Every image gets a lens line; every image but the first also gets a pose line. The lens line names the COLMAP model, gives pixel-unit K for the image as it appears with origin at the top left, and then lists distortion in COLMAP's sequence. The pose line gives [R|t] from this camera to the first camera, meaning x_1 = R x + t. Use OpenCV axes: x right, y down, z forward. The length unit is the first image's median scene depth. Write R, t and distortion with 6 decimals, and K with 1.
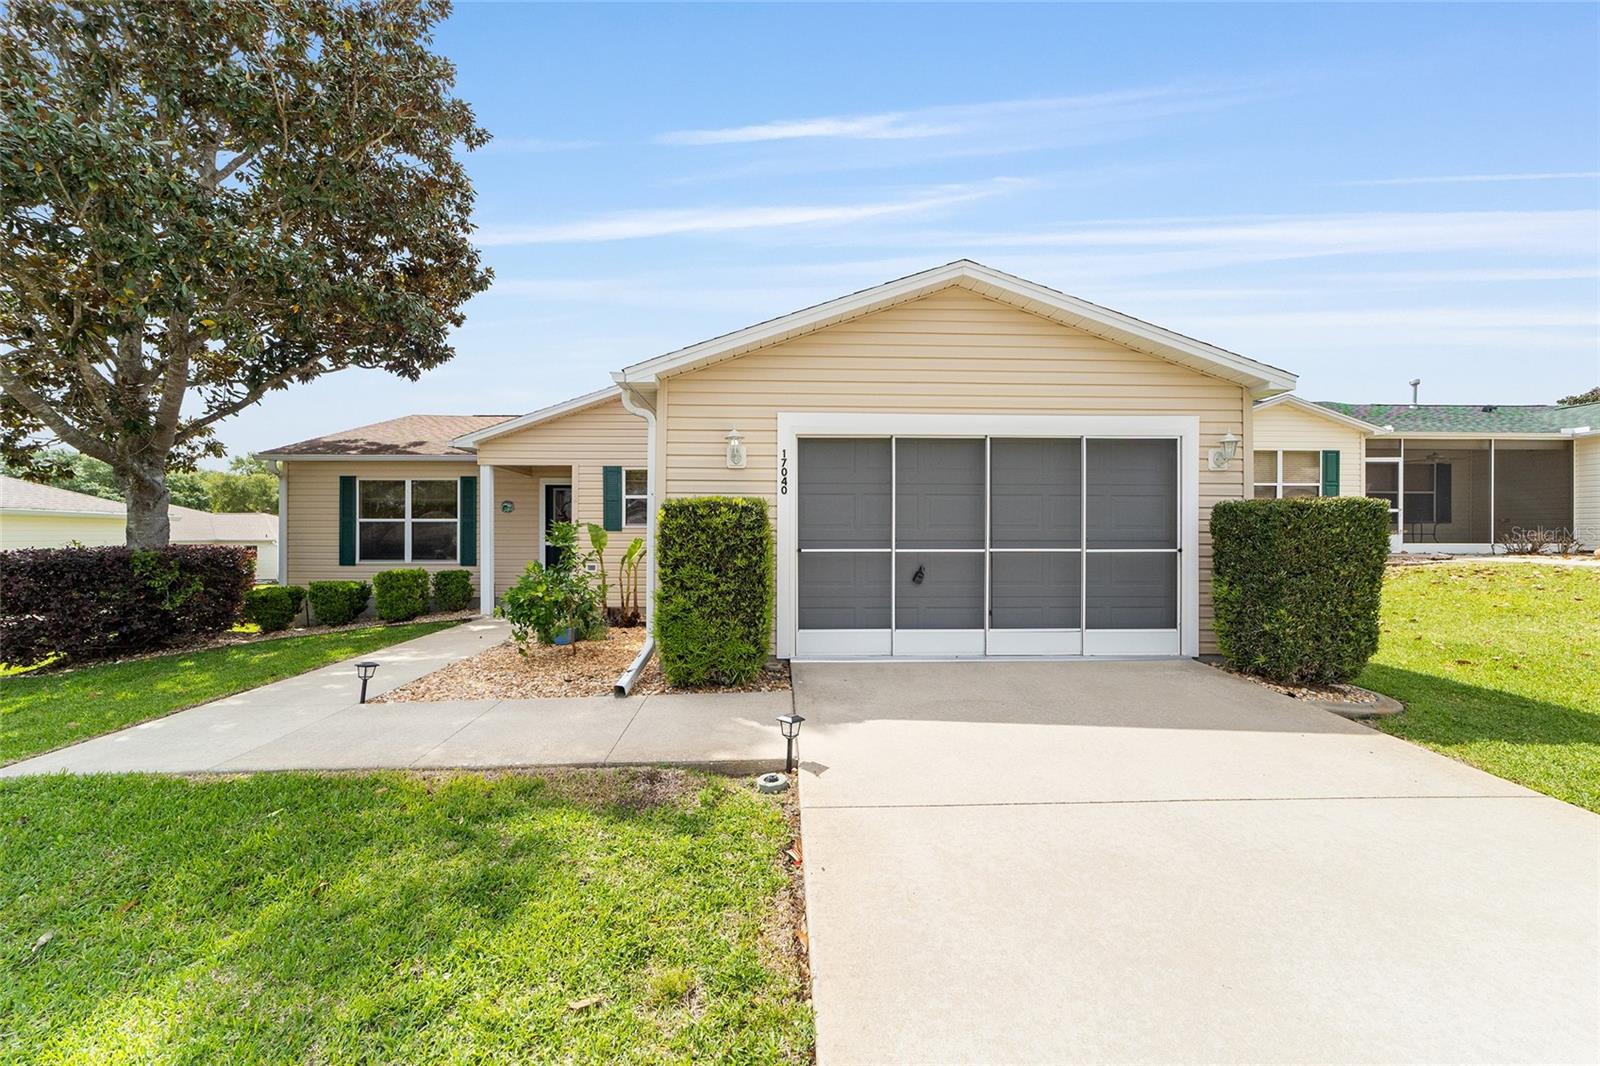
lens RADIAL K [[614.3, 0, 803.6], [0, 614.3, 538.0], [0, 0, 1]] dist [-0.015103, 0.007764]
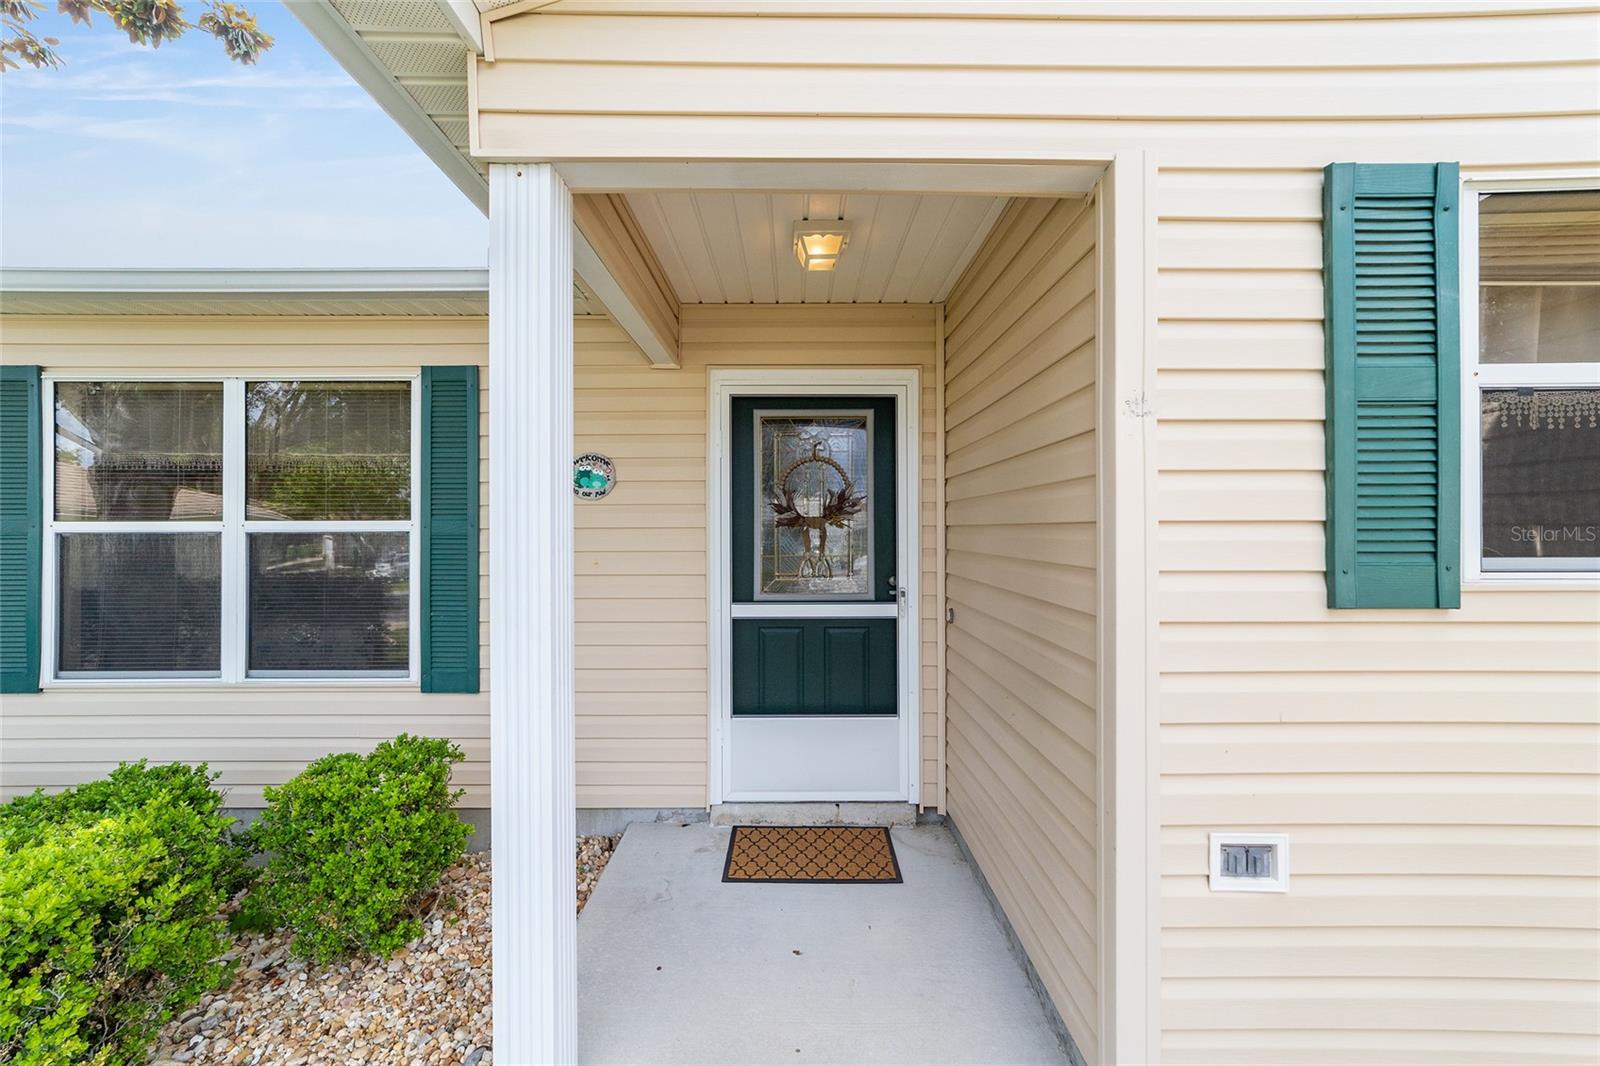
lens RADIAL K [[614.3, 0, 789.0], [0, 614.3, 526.9], [0, 0, 1]] dist [-0.015103, 0.007764]
pose [[0.999472, -0.001519, -0.032458, -0.433337], [0.001247, 0.999964, -0.008395, -0.029256], [0.032470, 0.008351, 0.999438, 0.818307]]
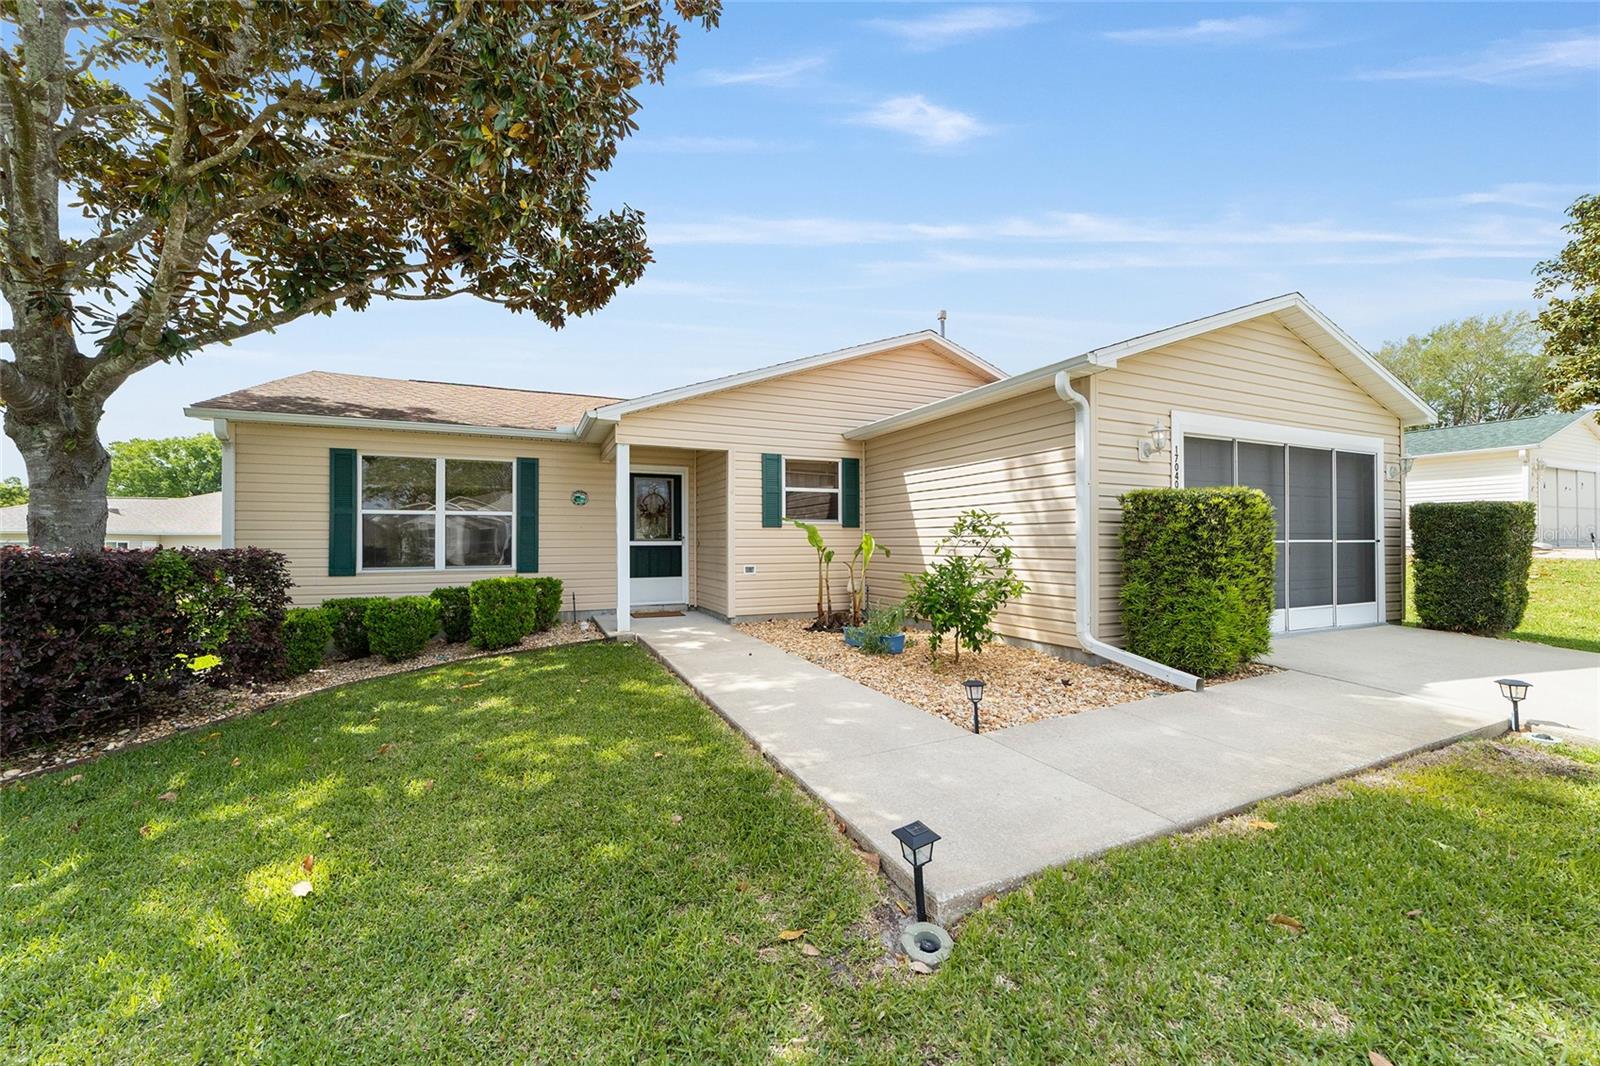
lens RADIAL K [[614.3, 0, 791.1], [0, 614.3, 537.5], [0, 0, 1]] dist [-0.015103, 0.007764]
pose [[0.922000, -0.000138, 0.387190, -0.604091], [0.004509, 0.999936, -0.010381, 0.011705], [-0.387164, 0.011317, 0.921941, 0.170734]]
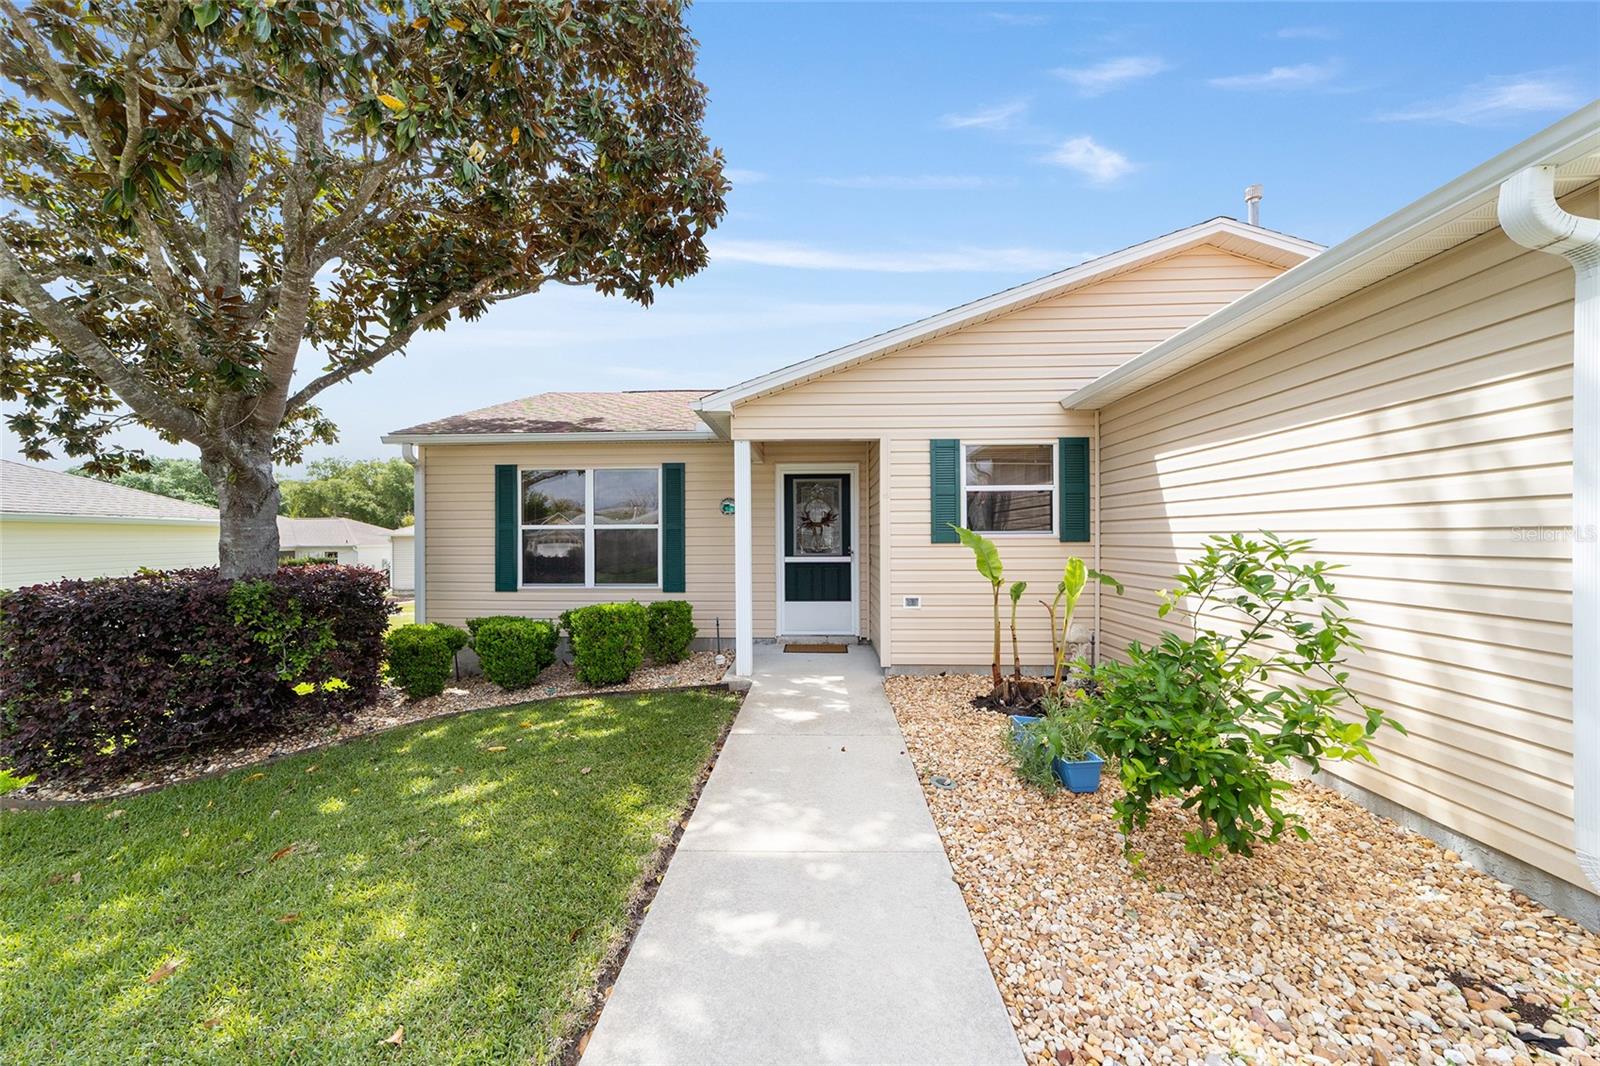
lens RADIAL K [[614.3, 0, 795.3], [0, 614.3, 538.7], [0, 0, 1]] dist [-0.015103, 0.007764]
pose [[0.997289, -0.004404, -0.073455, -0.401947], [0.004419, 0.999990, 0.000041, -0.016390], [0.073454, -0.000365, 0.997299, 0.353999]]
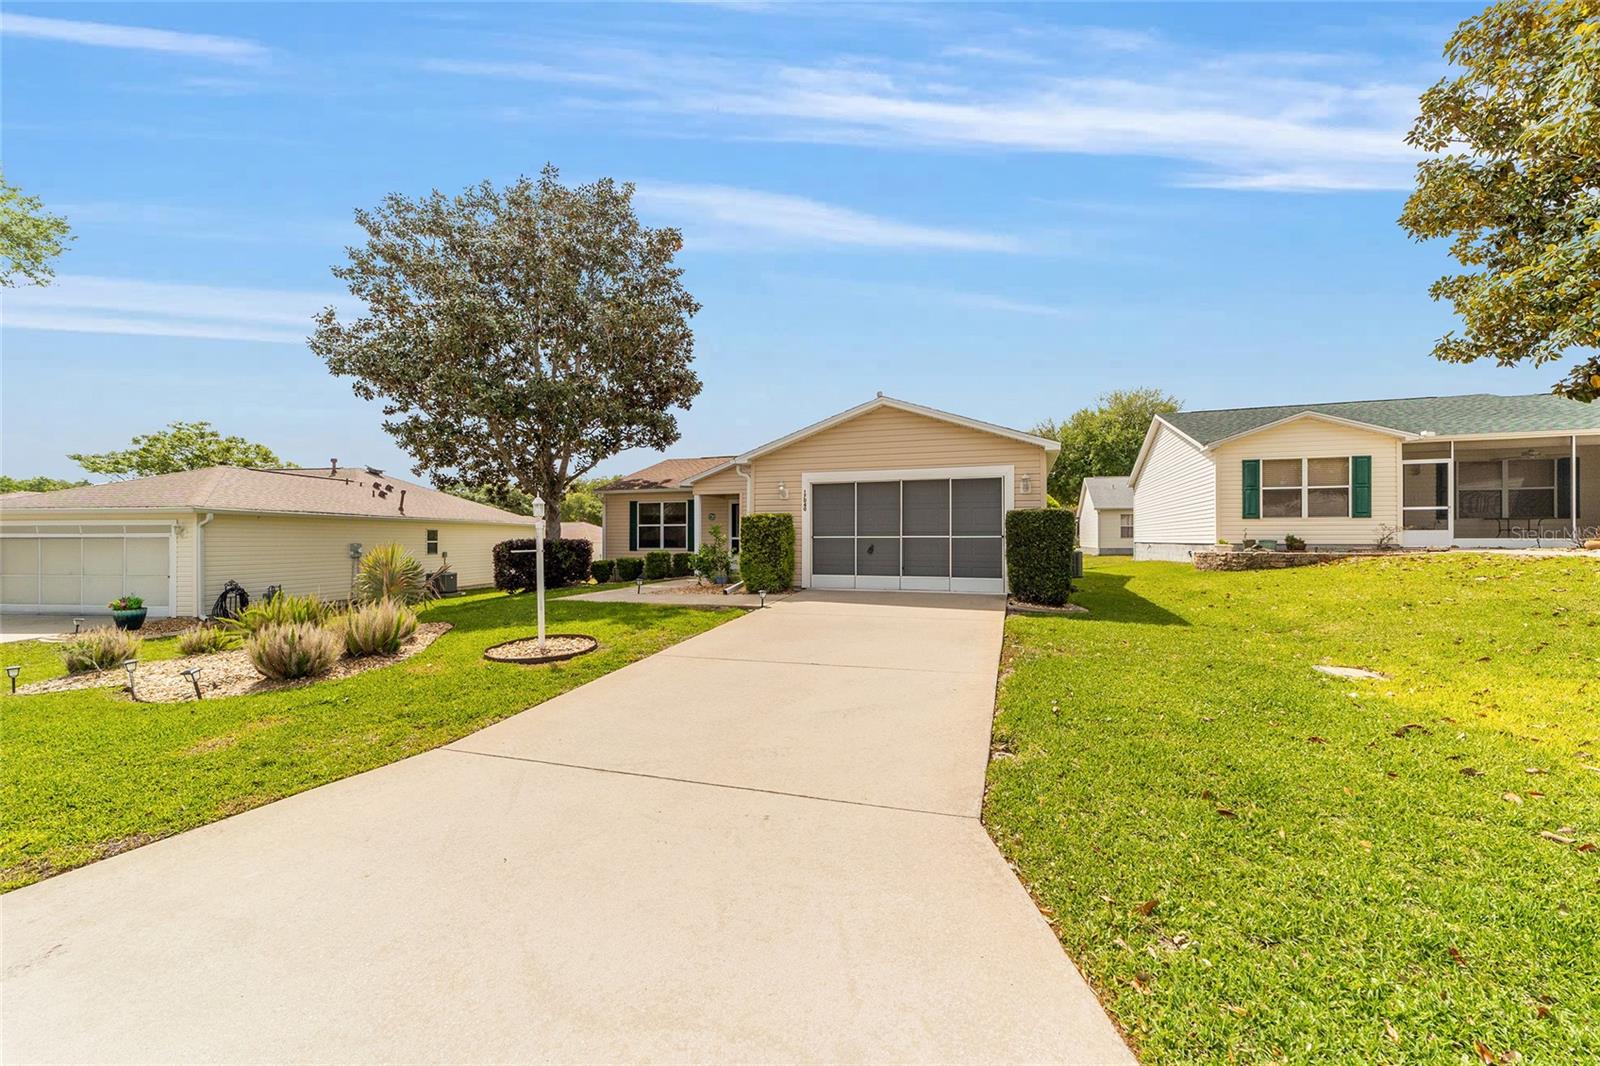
lens RADIAL K [[614.3, 0, 806.5], [0, 614.3, 539.4], [0, 0, 1]] dist [-0.015103, 0.007764]
pose [[0.934284, -0.001349, -0.356527, 0.423611], [-0.000146, 0.999991, -0.004166, 0.021170], [0.356530, 0.003945, 0.934276, -0.574498]]
